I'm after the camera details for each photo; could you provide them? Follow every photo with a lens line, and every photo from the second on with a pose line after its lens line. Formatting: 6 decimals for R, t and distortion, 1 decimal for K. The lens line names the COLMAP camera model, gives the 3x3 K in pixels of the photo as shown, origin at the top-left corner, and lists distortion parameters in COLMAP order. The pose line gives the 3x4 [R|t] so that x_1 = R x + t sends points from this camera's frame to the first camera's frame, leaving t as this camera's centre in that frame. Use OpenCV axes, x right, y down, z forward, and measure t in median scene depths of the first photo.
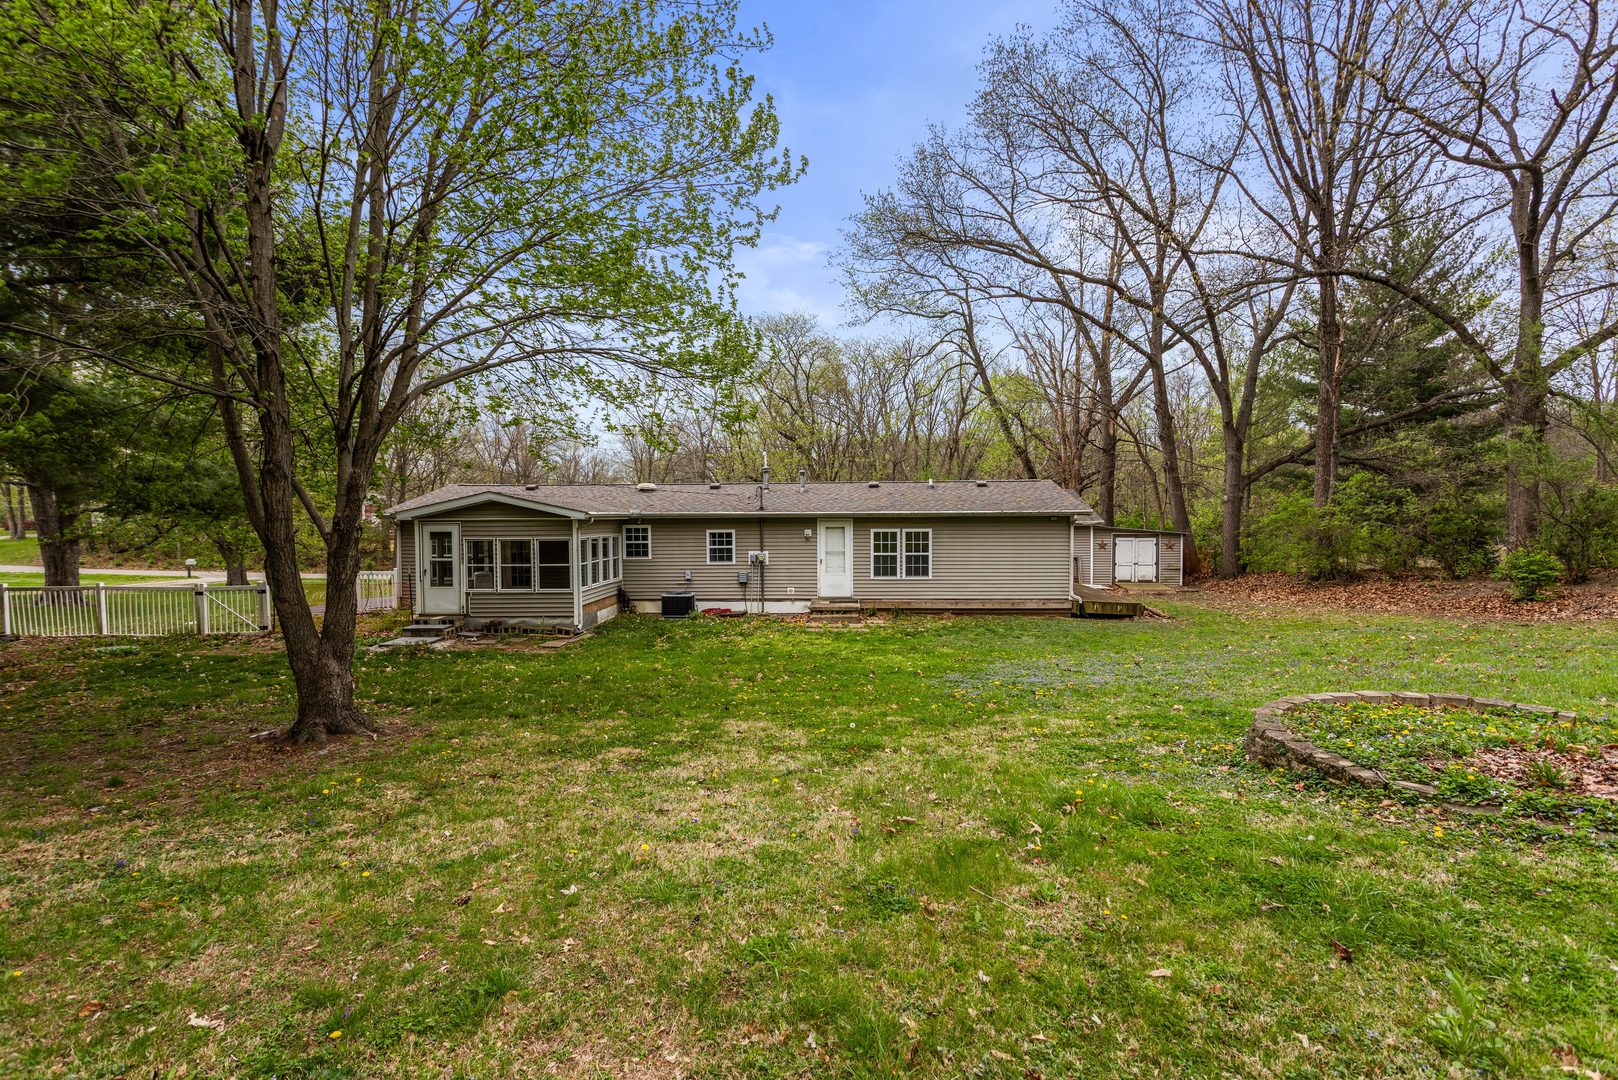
lens RADIAL K [[783.6, 0, 806.8], [0, 783.6, 531.2], [0, 0, 1]] dist [0.001976, 0.000845]
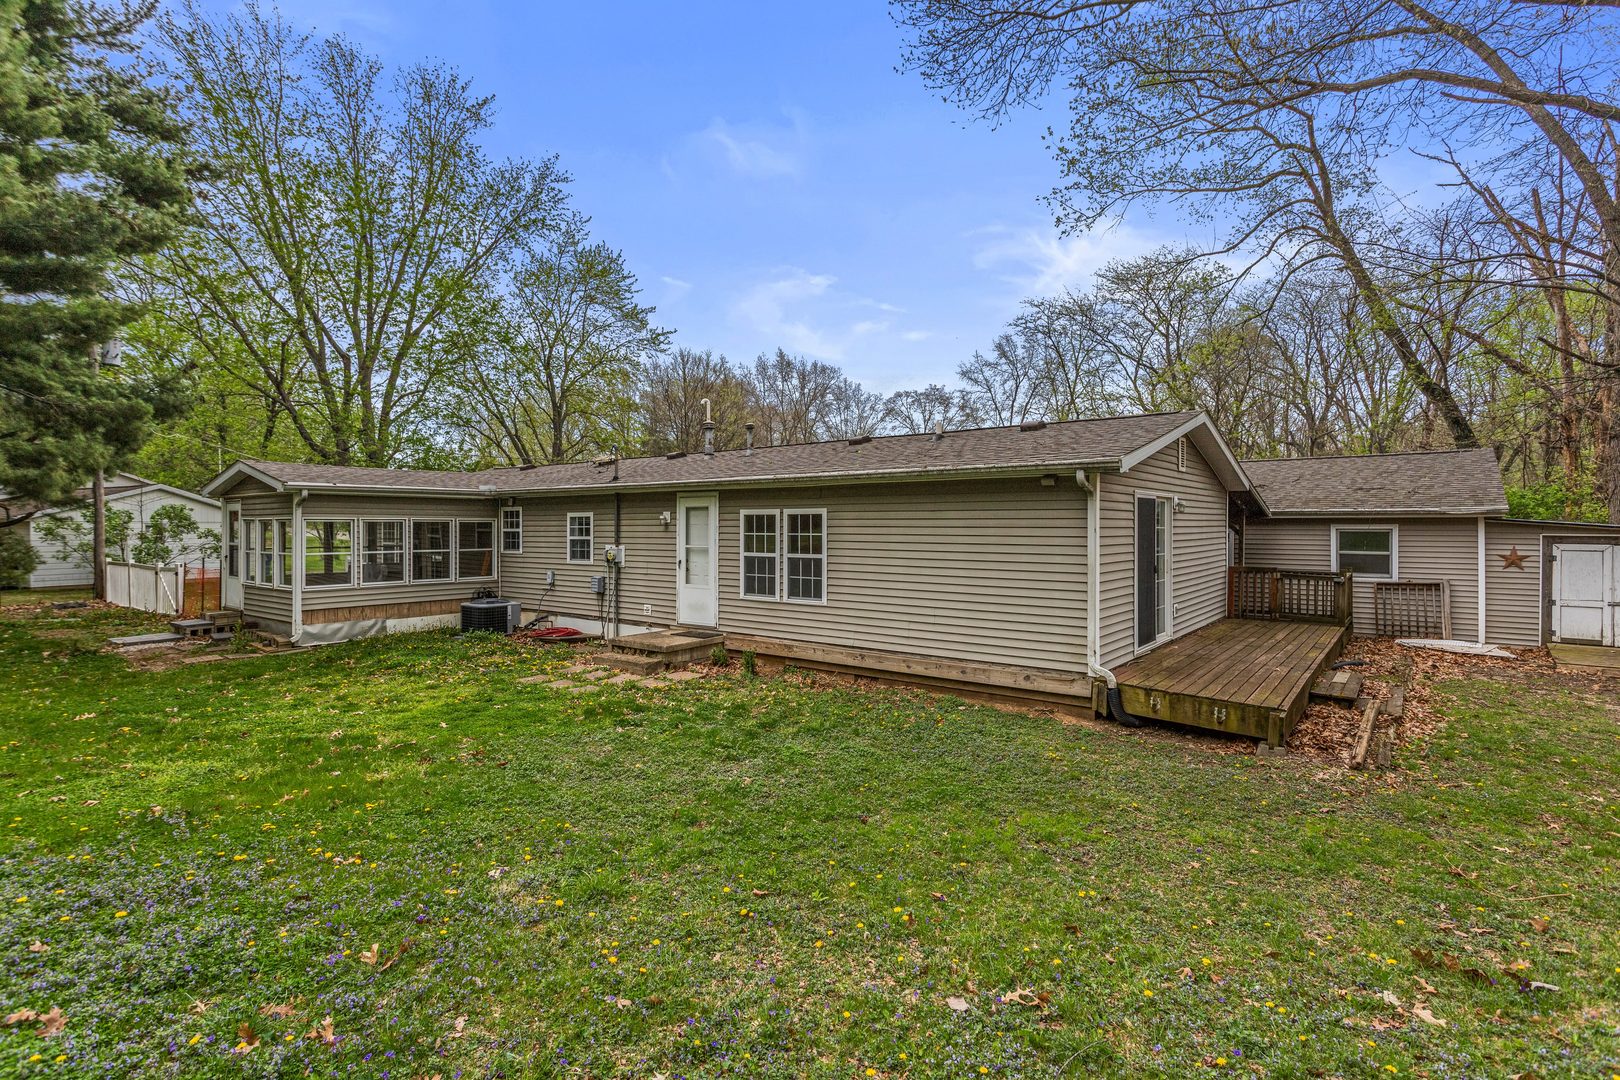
lens RADIAL K [[784.6, 0, 807.8], [0, 784.6, 531.1], [0, 0, 1]] dist [0.001976, 0.000845]
pose [[0.818742, 0.010212, -0.574070, 0.445696], [-0.015498, 0.999871, -0.004318, 0.014413], [0.573952, 0.012432, 0.818795, 0.564378]]
